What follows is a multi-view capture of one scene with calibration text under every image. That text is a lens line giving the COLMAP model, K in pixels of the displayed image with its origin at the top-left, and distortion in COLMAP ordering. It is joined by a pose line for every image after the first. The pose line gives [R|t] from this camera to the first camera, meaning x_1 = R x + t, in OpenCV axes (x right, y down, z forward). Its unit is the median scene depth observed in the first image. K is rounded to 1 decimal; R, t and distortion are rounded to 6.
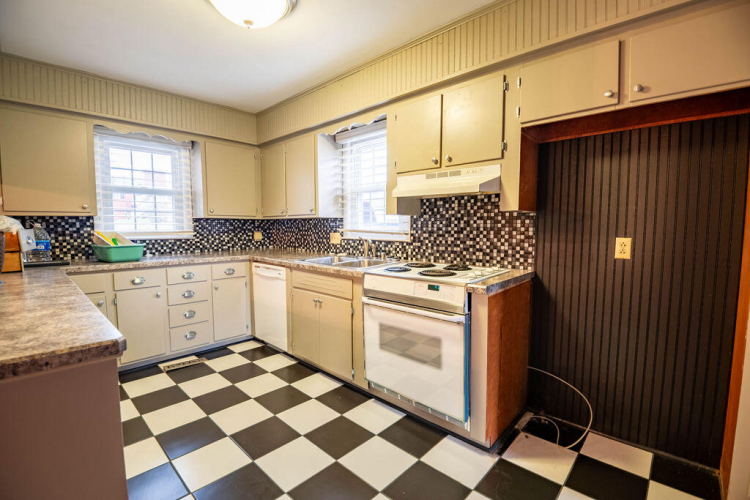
lens RADIAL K [[330.6, 0, 372.7], [0, 330.6, 252.1], [0, 0, 1]] dist [0.020506, -0.027226]
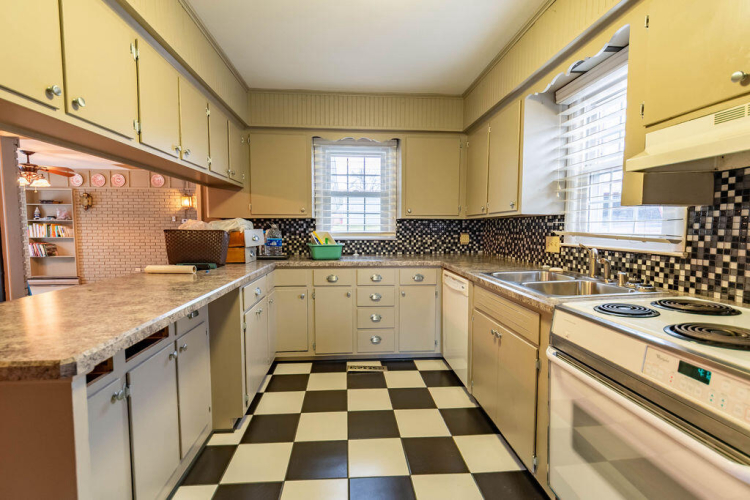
lens RADIAL K [[343.9, 0, 373.4], [0, 343.9, 252.3], [0, 0, 1]] dist [0.002546, -0.000405]
pose [[0.741079, 0.049234, -0.669610, 0.103763], [-0.054153, 0.998442, 0.013480, -0.017445], [0.669230, 0.026272, 0.742591, 0.246435]]
